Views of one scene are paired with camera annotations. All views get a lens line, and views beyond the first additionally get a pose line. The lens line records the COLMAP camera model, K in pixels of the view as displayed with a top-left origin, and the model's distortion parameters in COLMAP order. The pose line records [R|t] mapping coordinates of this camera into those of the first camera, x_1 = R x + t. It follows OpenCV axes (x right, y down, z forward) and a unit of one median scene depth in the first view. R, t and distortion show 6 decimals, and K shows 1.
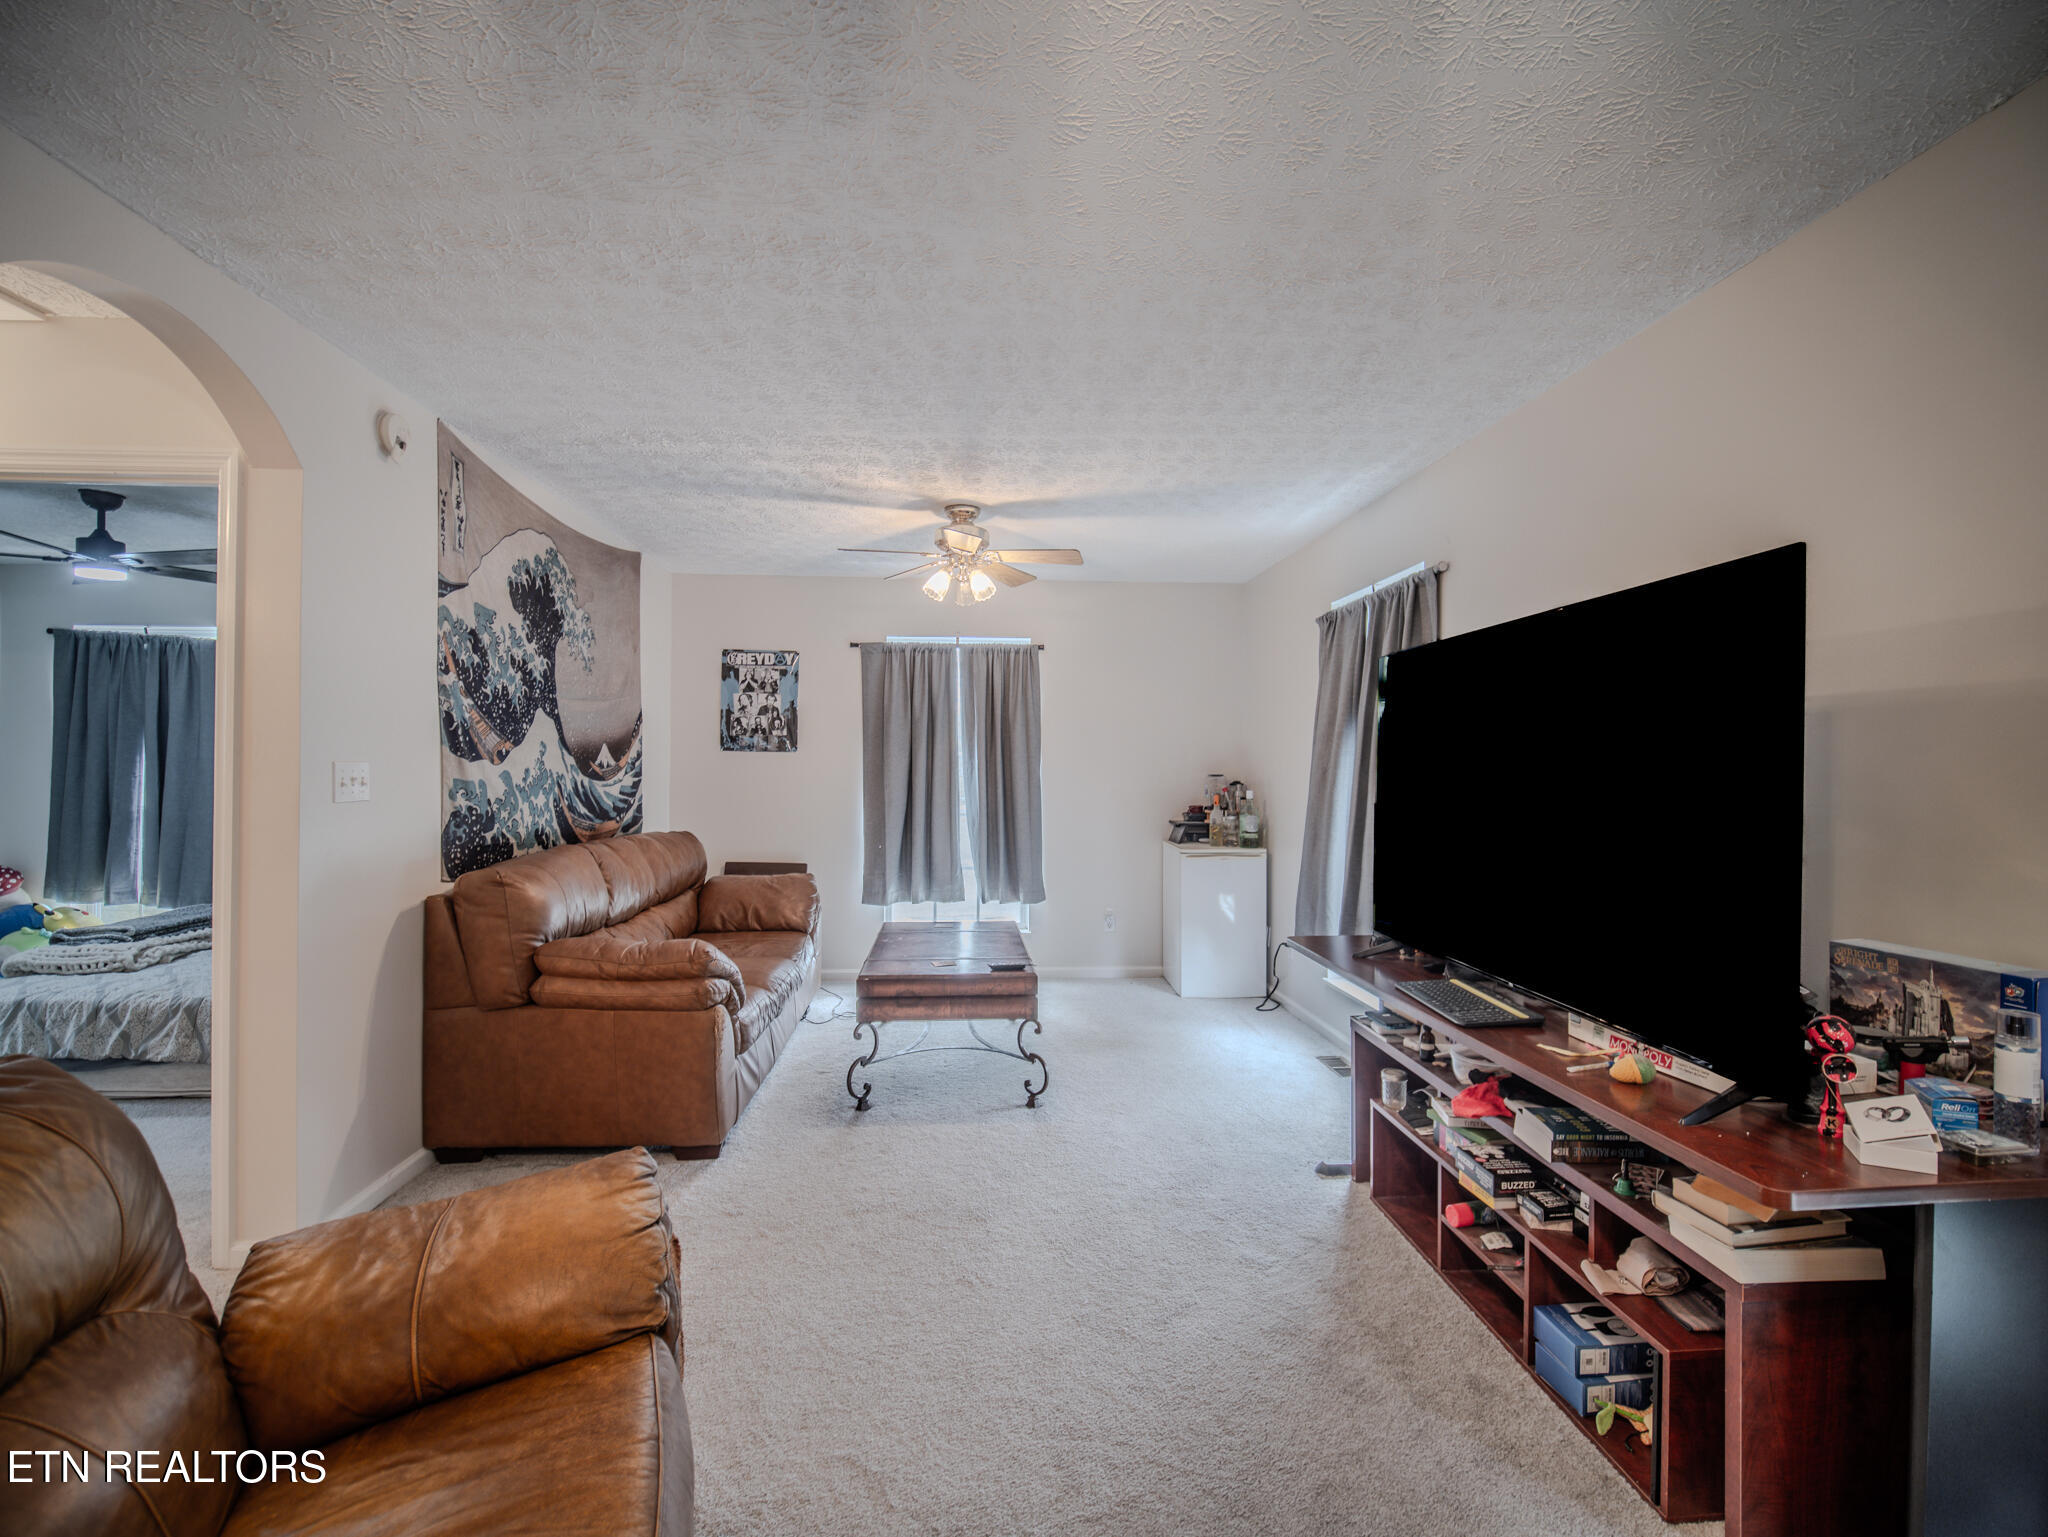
lens RADIAL K [[921.9, 0, 1021.7], [0, 921.9, 770.0], [0, 0, 1]] dist [-0.013503, -0.003794]
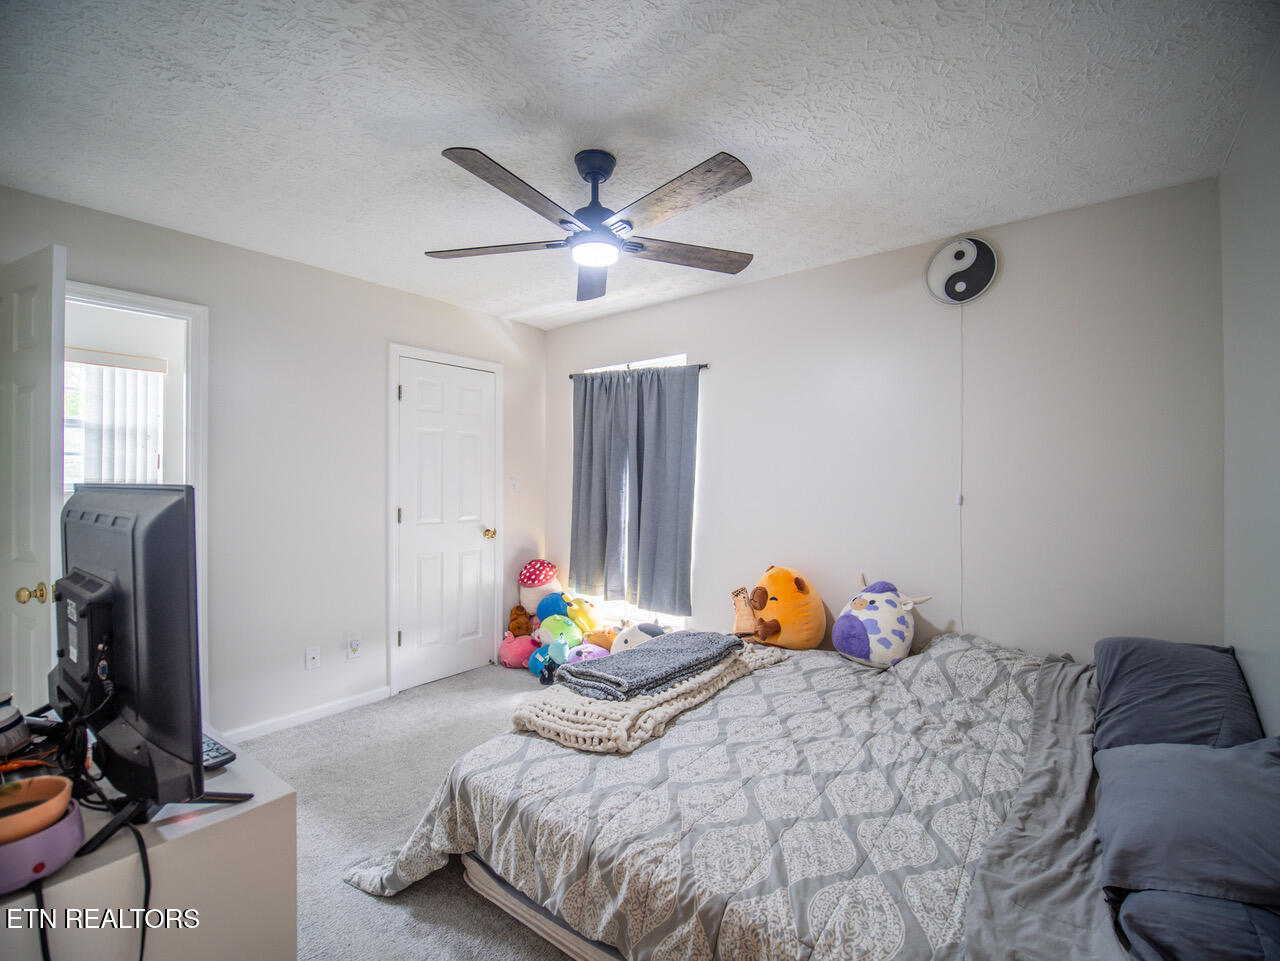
lens RADIAL K [[576.2, 0, 638.5], [0, 576.2, 481.4], [0, 0, 1]] dist [-0.013503, -0.003794]
pose [[0.740465, -0.005653, -0.672072, -0.458711], [0.005127, 0.999983, -0.002762, -0.003635], [0.672076, -0.001400, 0.740481, 0.459514]]
